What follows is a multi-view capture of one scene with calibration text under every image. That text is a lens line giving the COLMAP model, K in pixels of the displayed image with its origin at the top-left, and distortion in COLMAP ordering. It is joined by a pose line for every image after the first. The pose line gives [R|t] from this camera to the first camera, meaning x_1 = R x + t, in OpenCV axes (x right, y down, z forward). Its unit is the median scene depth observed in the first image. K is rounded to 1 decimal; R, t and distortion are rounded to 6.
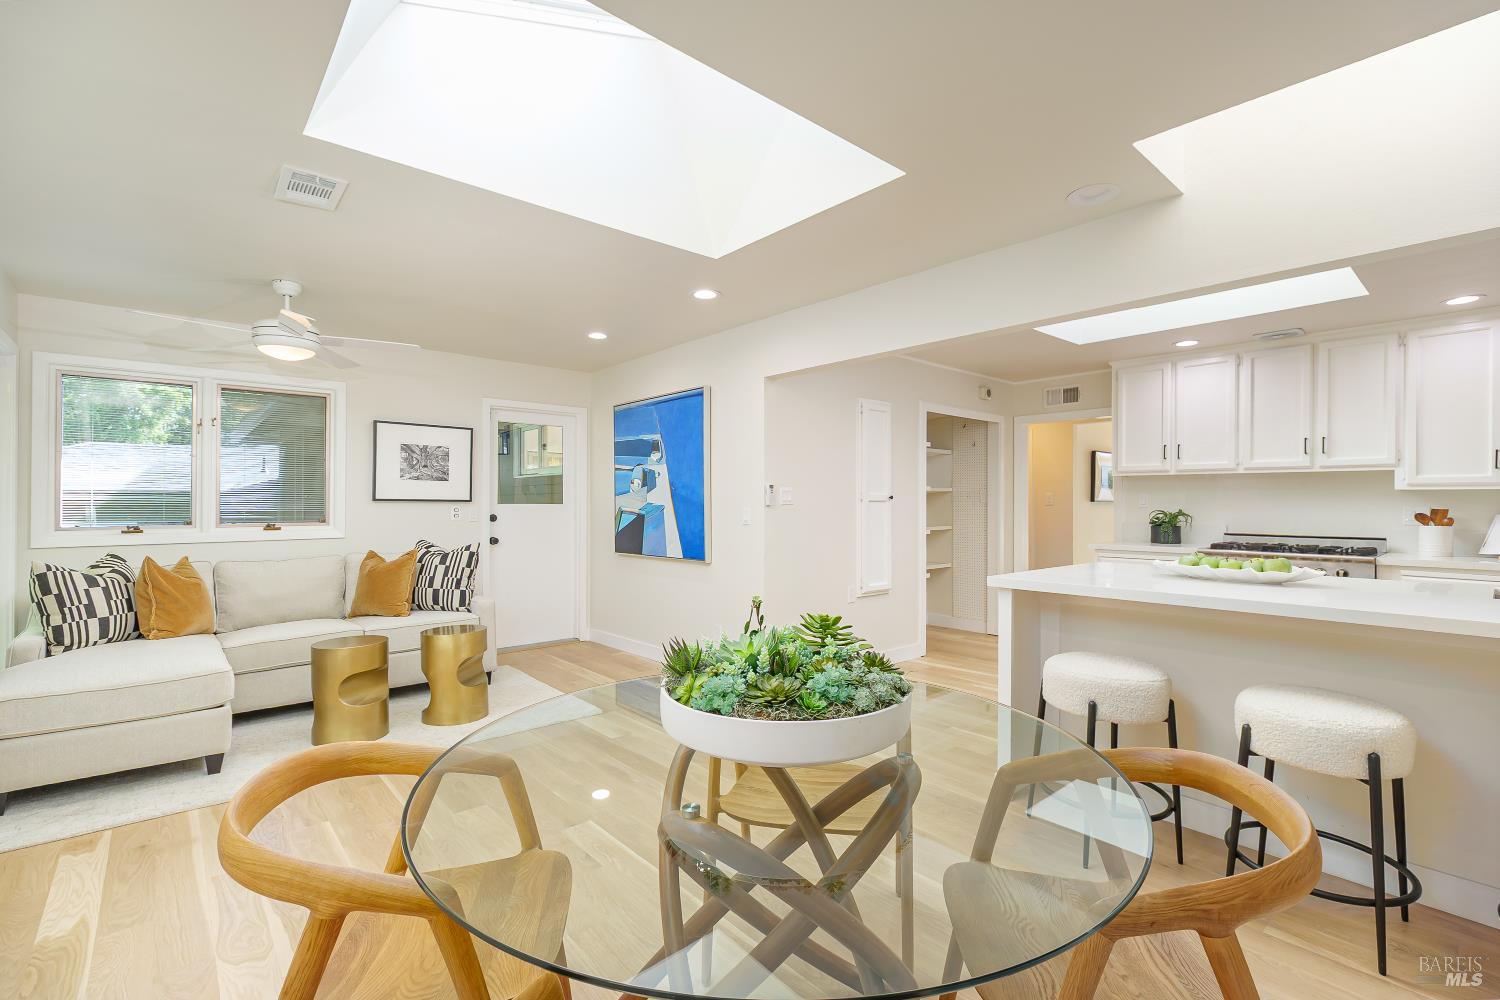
lens RADIAL K [[659.5, 0, 756.8], [0, 659.5, 506.4], [0, 0, 1]] dist [0.000117, 0.000451]
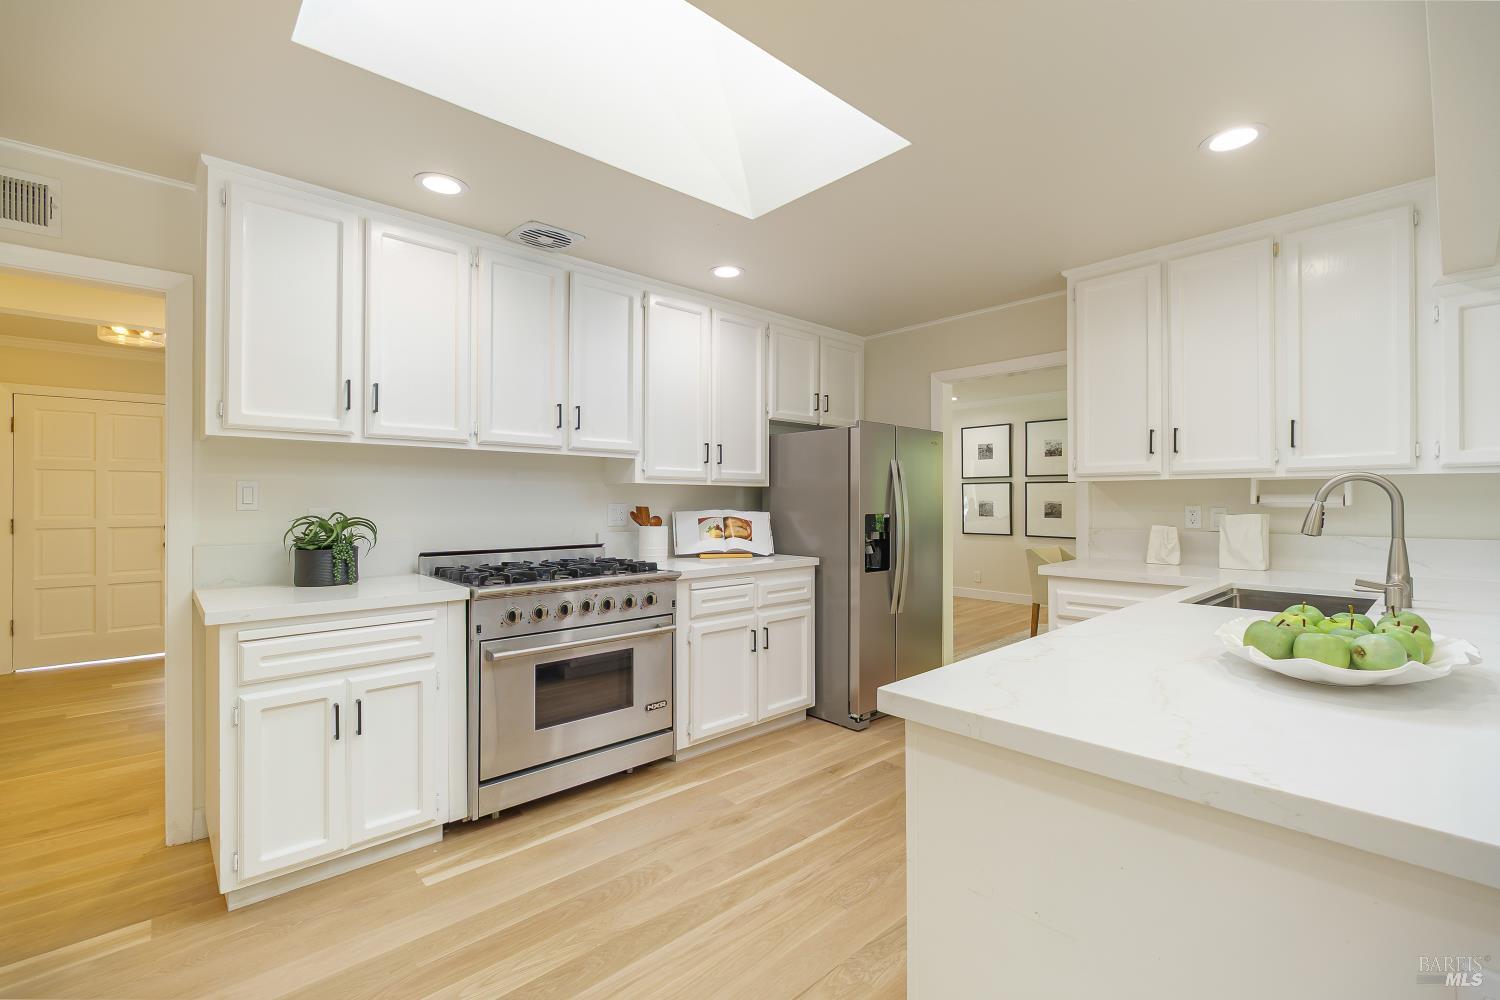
lens RADIAL K [[659.5, 0, 751.0], [0, 659.5, 499.7], [0, 0, 1]] dist [0.000117, 0.000451]
pose [[-0.012928, 0.003221, 0.999911, 0.145859], [0.010791, 0.999937, -0.003081, -0.000294], [-0.999858, 0.010750, -0.012962, 0.812240]]
